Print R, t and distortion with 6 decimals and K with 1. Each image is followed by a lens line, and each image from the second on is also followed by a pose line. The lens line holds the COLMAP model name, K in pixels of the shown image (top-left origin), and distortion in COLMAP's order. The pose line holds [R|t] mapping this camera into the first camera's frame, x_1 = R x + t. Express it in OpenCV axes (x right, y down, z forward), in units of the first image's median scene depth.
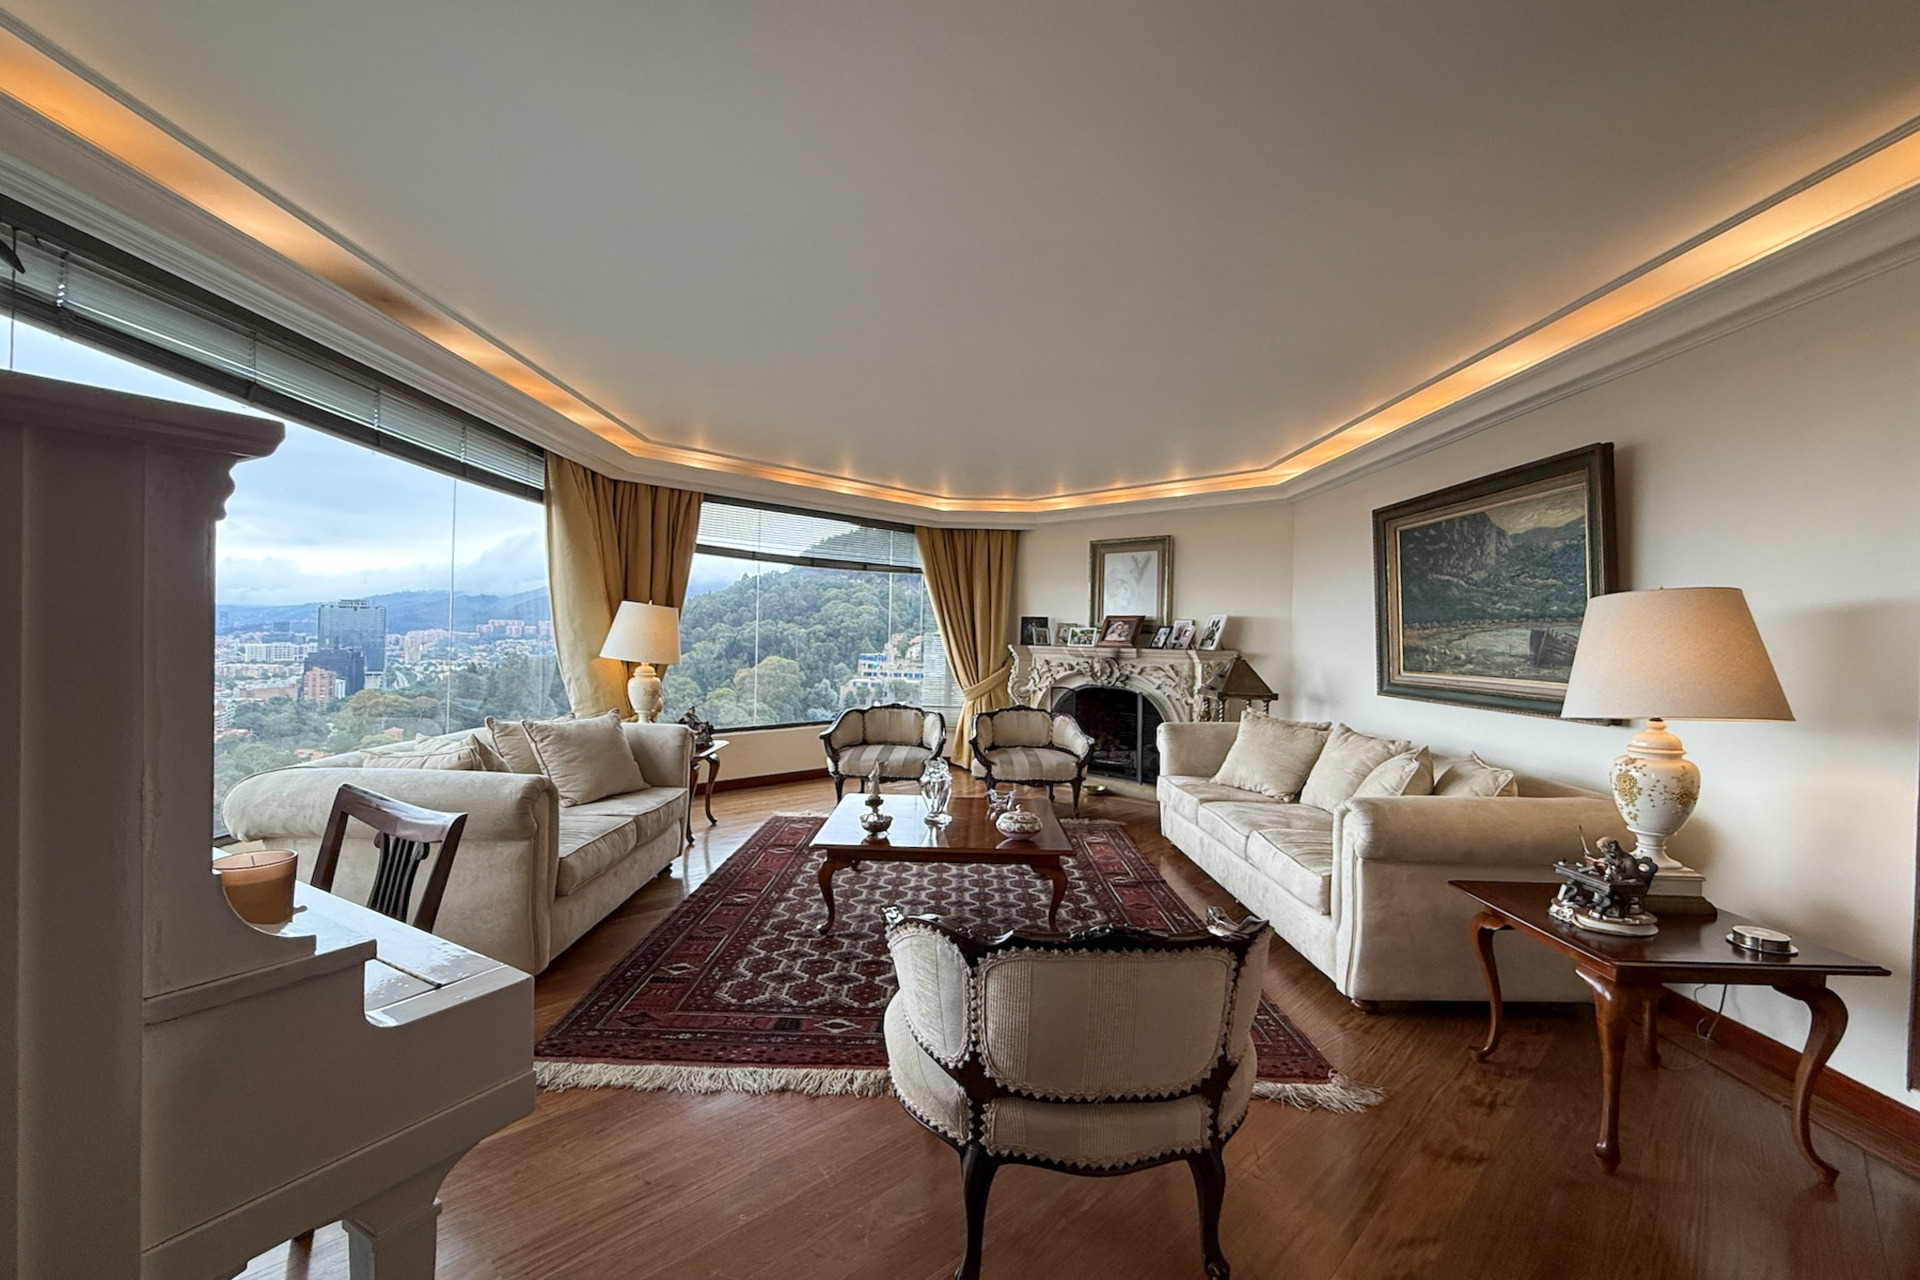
lens RADIAL K [[807.1, 0, 960.0], [0, 807.1, 640.0], [0, 0, 1]] dist [0.002155, 0.000066]
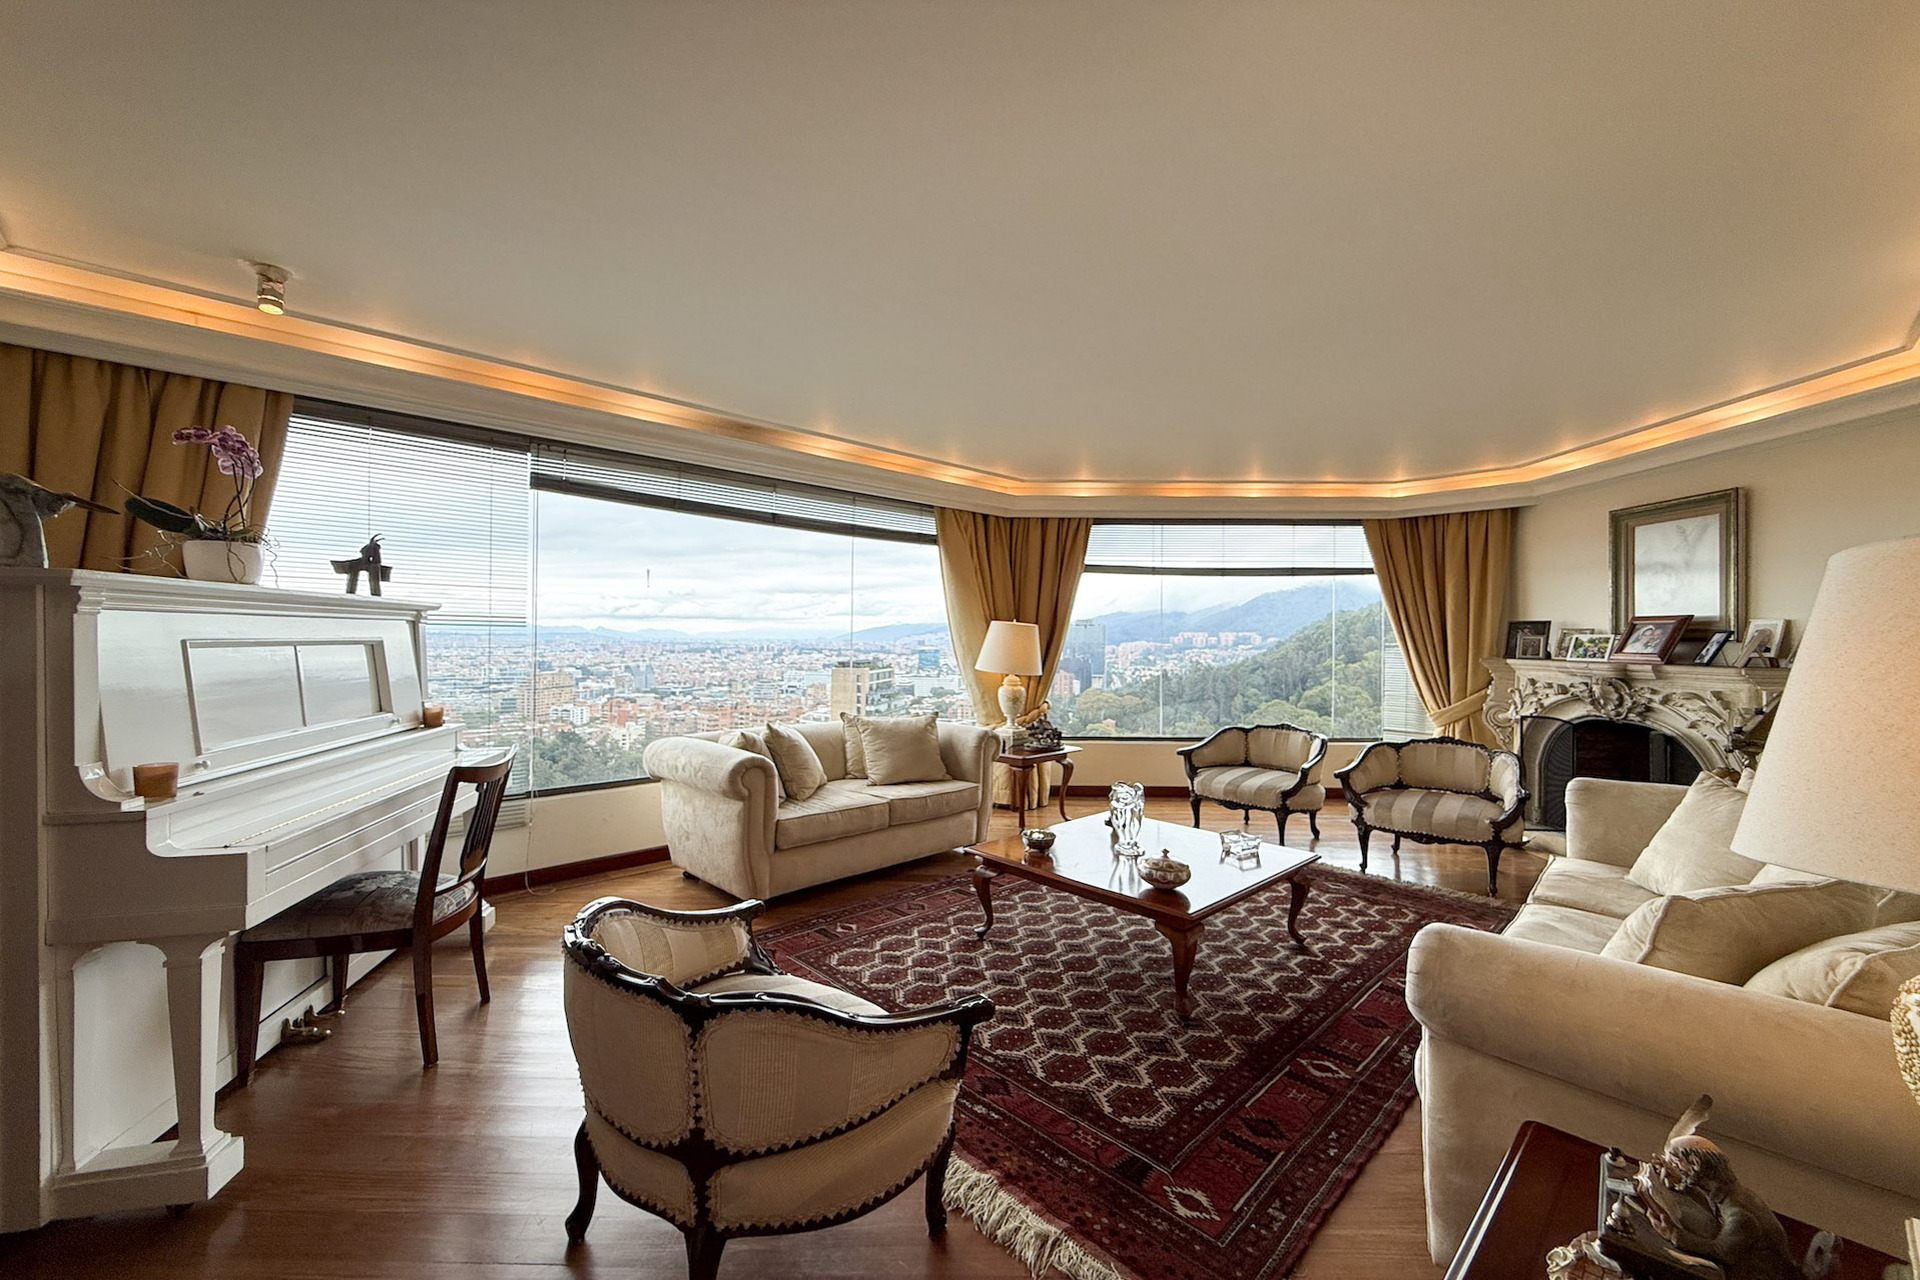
lens RADIAL K [[764.3, 0, 961.9], [0, 764.3, 630.9], [0, 0, 1]] dist [0.001457, 0.000156]
pose [[0.692803, -0.021503, -0.720807, 0.285647], [0.004073, 0.999656, -0.025907, -0.003639], [0.721116, 0.015013, 0.692652, 0.152428]]
